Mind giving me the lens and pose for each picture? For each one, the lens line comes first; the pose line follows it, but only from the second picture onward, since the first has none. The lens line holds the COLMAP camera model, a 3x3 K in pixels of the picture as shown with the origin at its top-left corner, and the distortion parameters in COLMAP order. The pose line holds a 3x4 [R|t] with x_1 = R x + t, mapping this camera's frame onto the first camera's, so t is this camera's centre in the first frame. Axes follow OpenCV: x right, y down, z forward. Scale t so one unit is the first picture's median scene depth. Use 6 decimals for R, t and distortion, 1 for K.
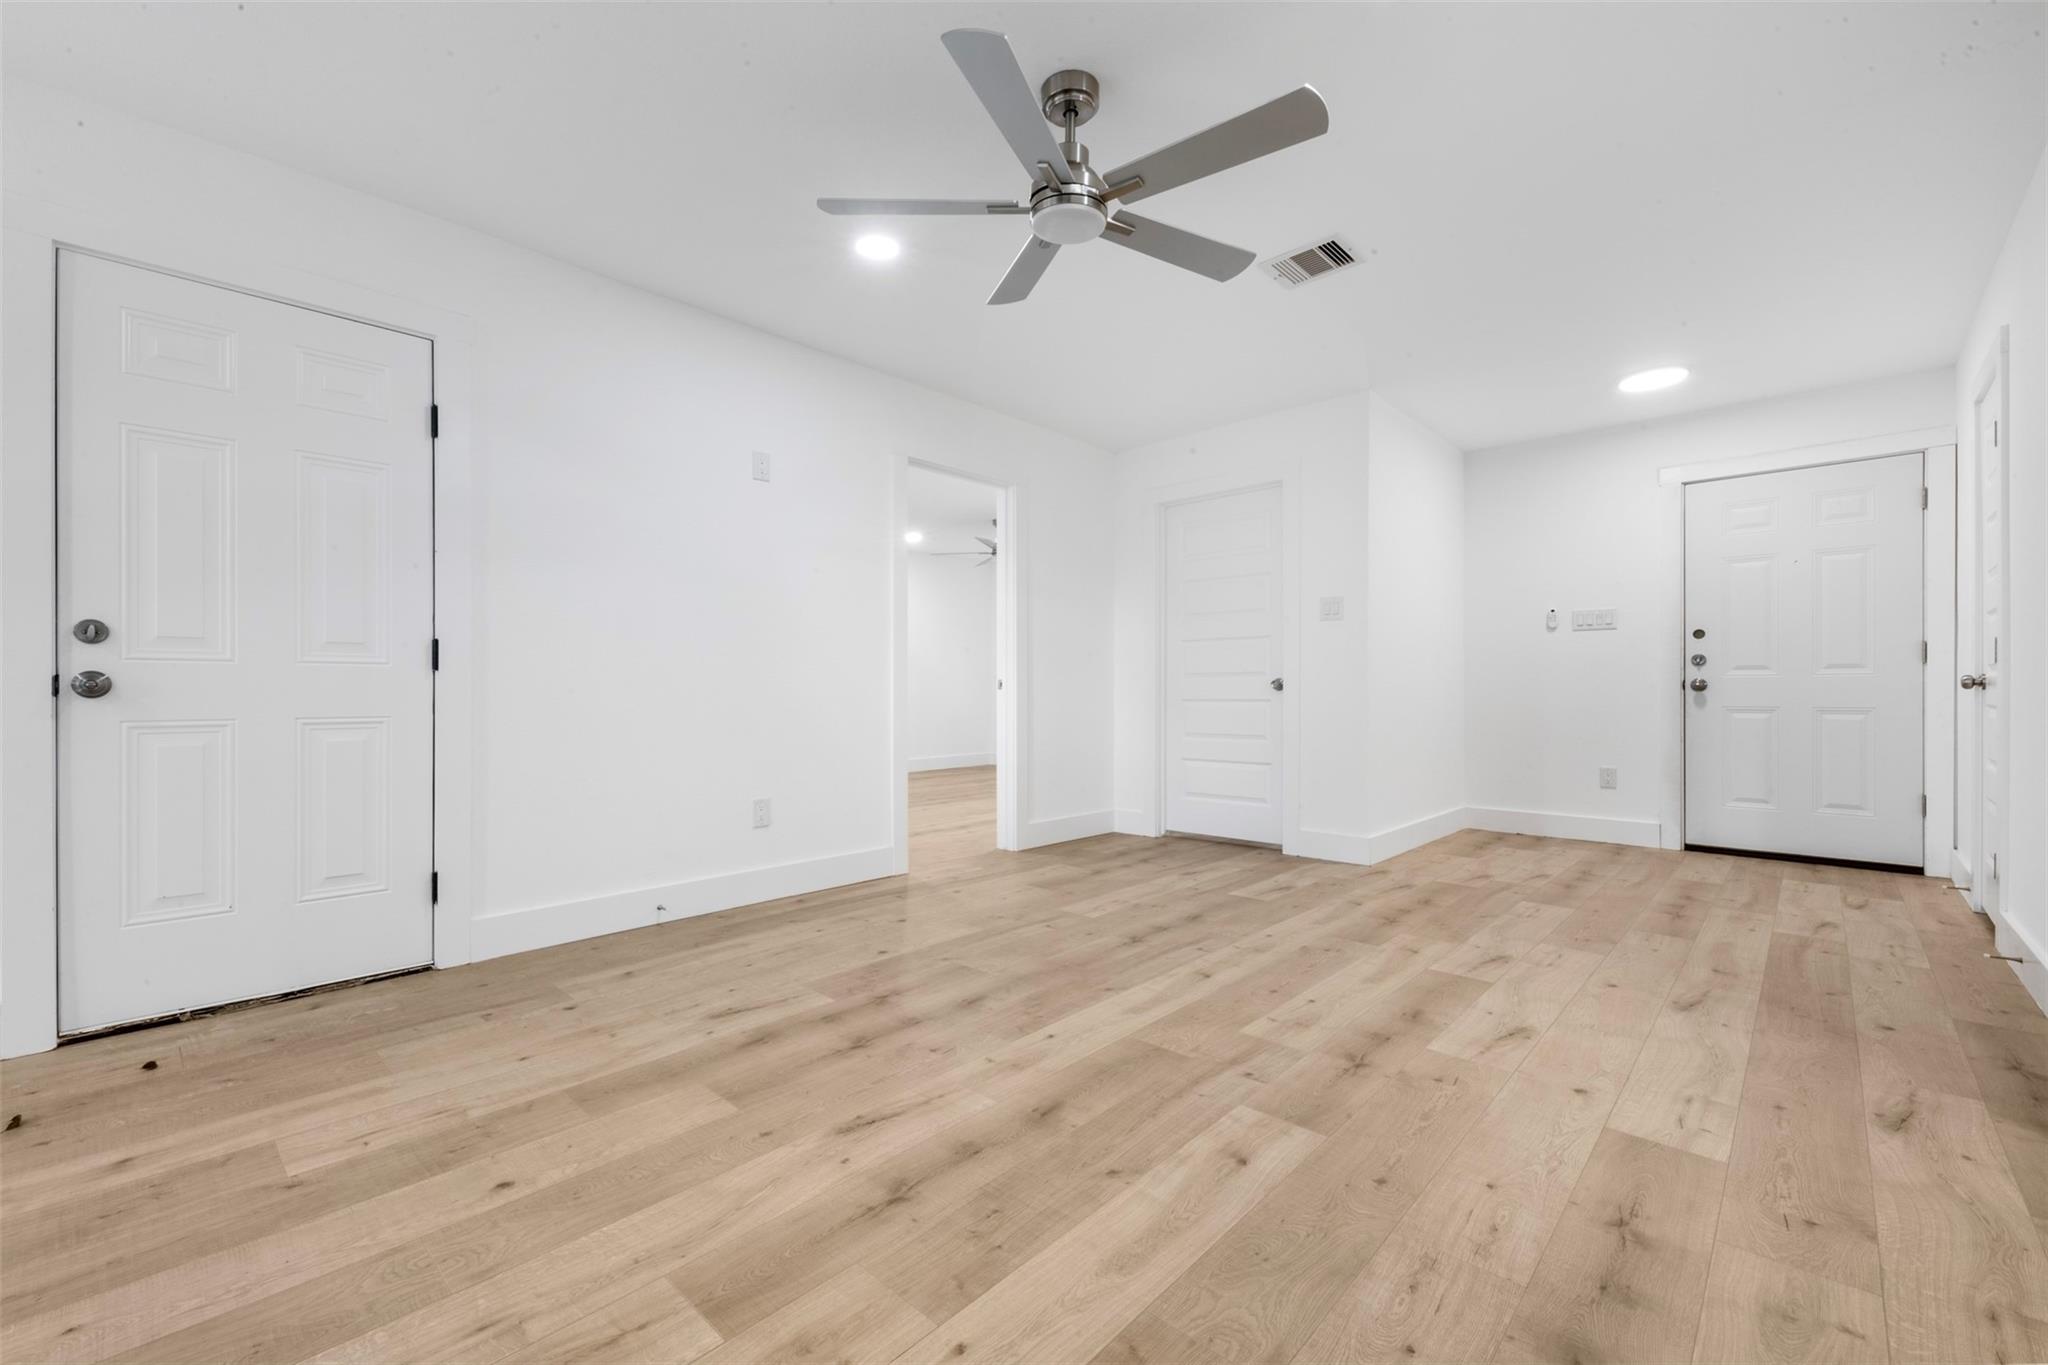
lens RADIAL K [[859.3, 0, 1026.7], [0, 859.3, 689.3], [0, 0, 1]] dist [0.004925, -0.000564]
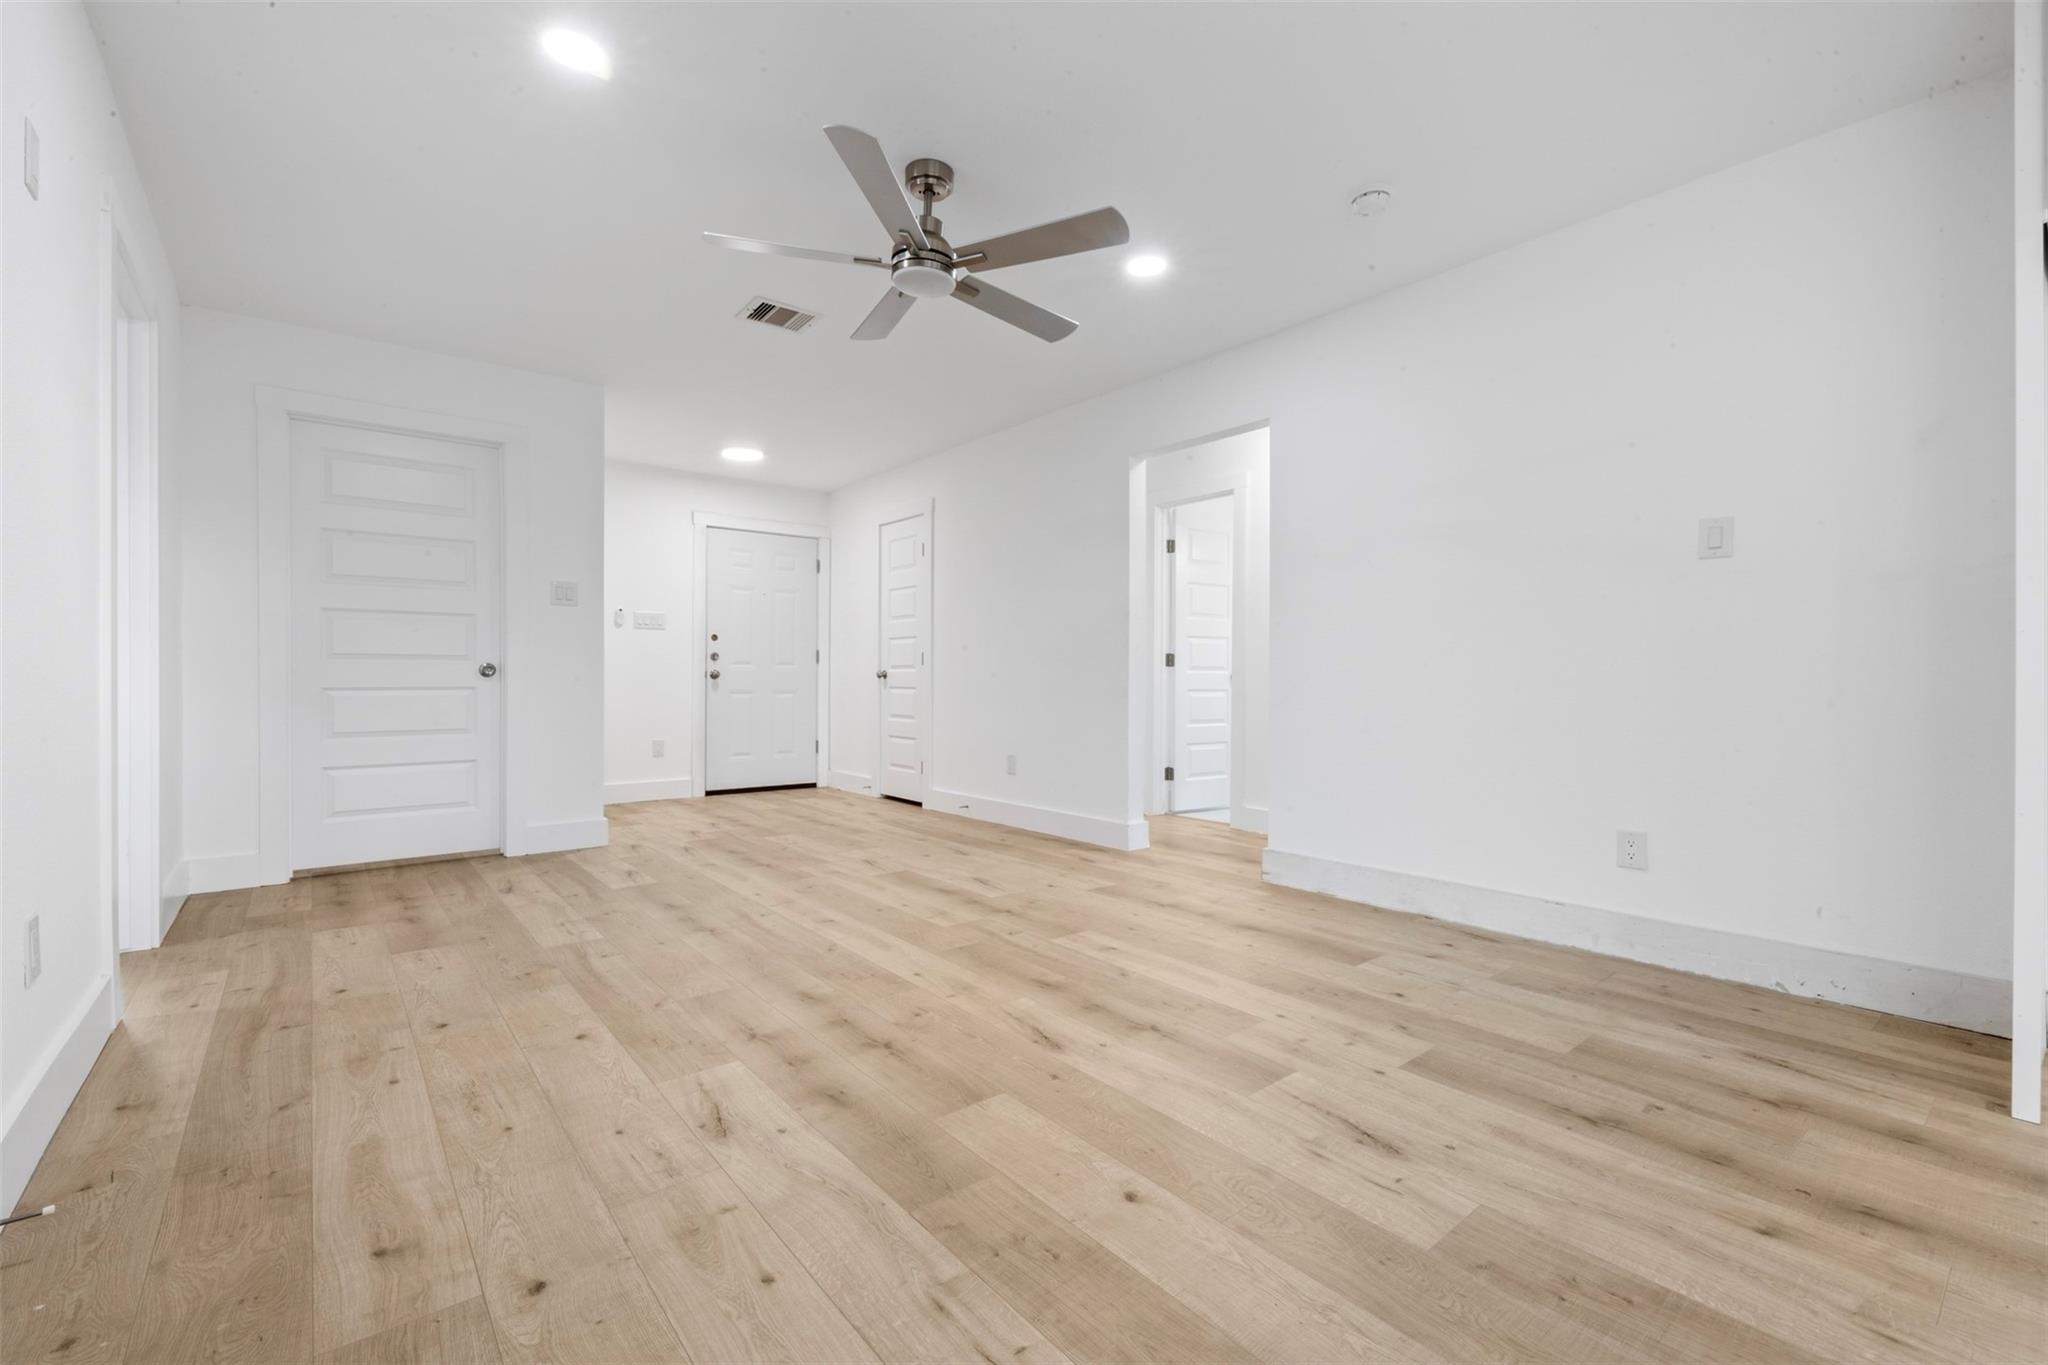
lens RADIAL K [[854.5, 0, 1027.2], [0, 854.5, 681.6], [0, 0, 1]] dist [0.001781, 0.000096]
pose [[0.128514, -0.001493, 0.991707, -1.016043], [-0.003912, 0.999990, 0.002012, 0.003351], [-0.991700, -0.004138, 0.128507, 0.650041]]
